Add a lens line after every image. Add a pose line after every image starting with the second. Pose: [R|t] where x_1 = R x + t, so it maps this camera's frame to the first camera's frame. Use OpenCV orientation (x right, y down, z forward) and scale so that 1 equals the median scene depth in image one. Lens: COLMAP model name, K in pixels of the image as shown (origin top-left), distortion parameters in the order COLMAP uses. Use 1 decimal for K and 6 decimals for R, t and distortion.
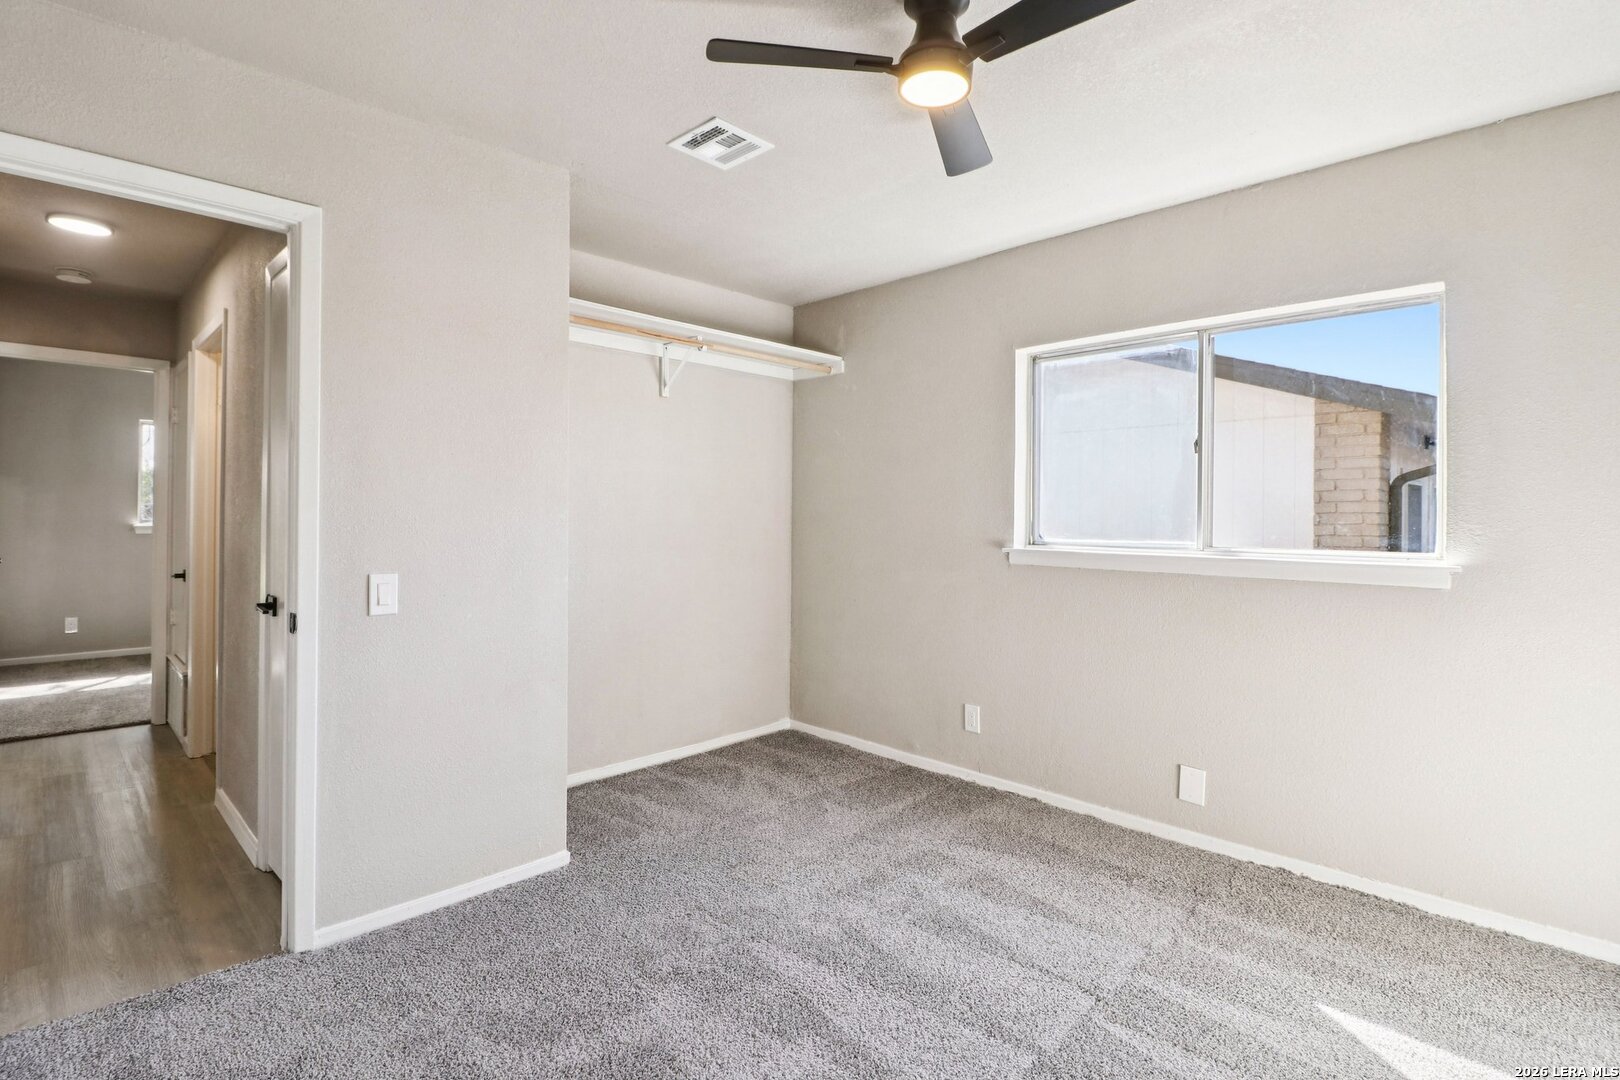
lens RADIAL K [[761.9, 0, 793.8], [0, 761.9, 525.0], [0, 0, 1]] dist [-0.004304, -0.006597]
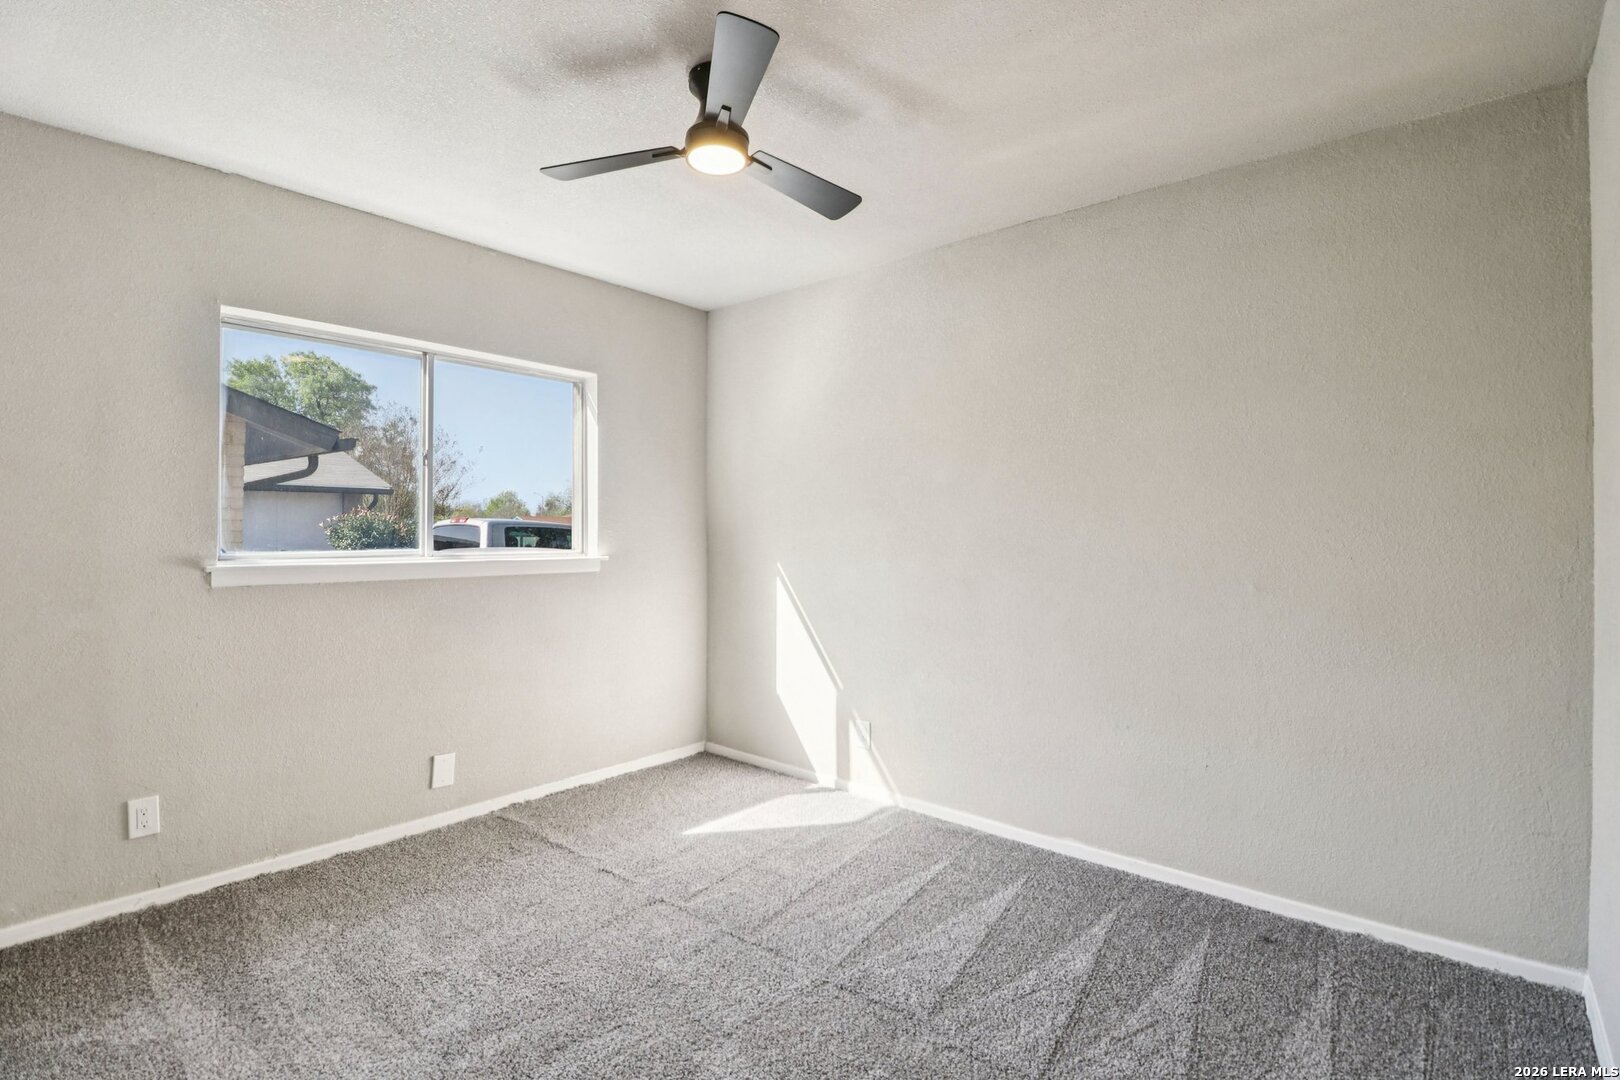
lens RADIAL K [[761.9, 0, 793.8], [0, 761.9, 537.7], [0, 0, 1]] dist [-0.004304, -0.006597]
pose [[-0.054780, -0.020690, 0.998284, -0.575983], [0.003401, 0.999776, 0.020908, -0.013763], [-0.998493, 0.004541, -0.054698, 0.542020]]
